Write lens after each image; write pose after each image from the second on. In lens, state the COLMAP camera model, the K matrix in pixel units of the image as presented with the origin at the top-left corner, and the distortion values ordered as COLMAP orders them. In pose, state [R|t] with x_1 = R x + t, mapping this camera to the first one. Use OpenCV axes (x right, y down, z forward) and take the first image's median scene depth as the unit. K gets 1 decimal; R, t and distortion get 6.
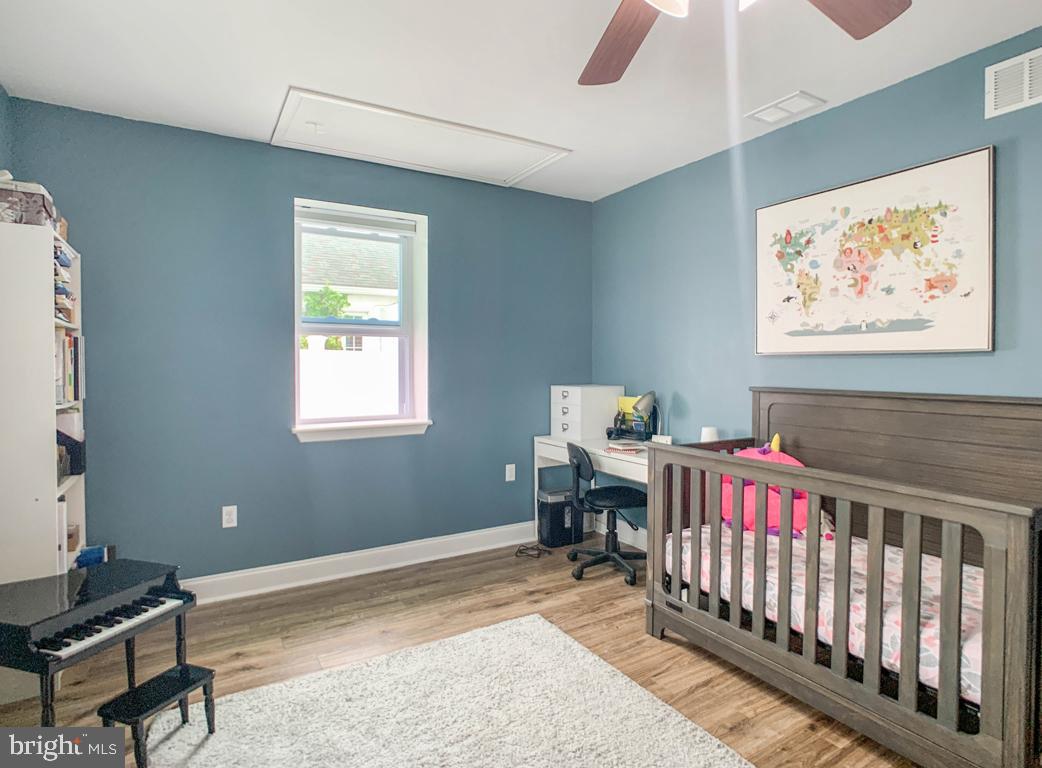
lens RADIAL K [[568.1, 0, 523.9], [0, 568.1, 367.9], [0, 0, 1]] dist [-0.034991, -0.000647]
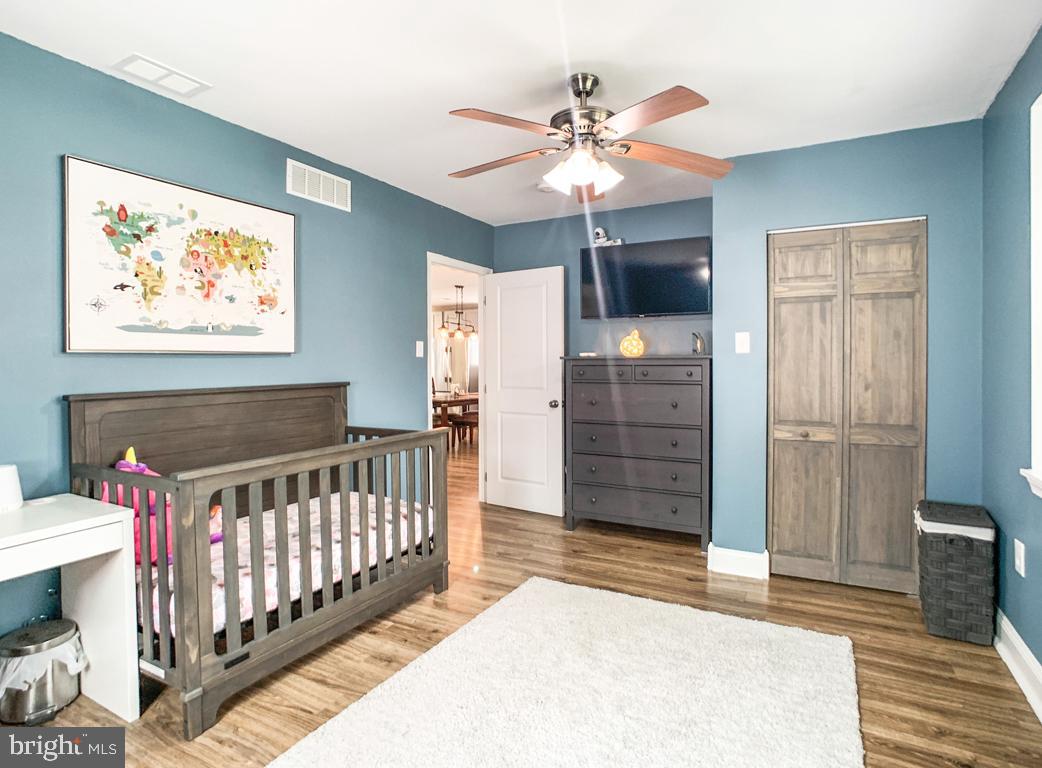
lens RADIAL K [[568.1, 0, 523.9], [0, 568.1, 367.9], [0, 0, 1]] dist [-0.034991, -0.000647]
pose [[-0.513970, -0.002894, 0.857803, -0.626420], [0.018378, 0.999728, 0.014384, -0.002206], [-0.857611, 0.023158, -0.513777, 1.035517]]
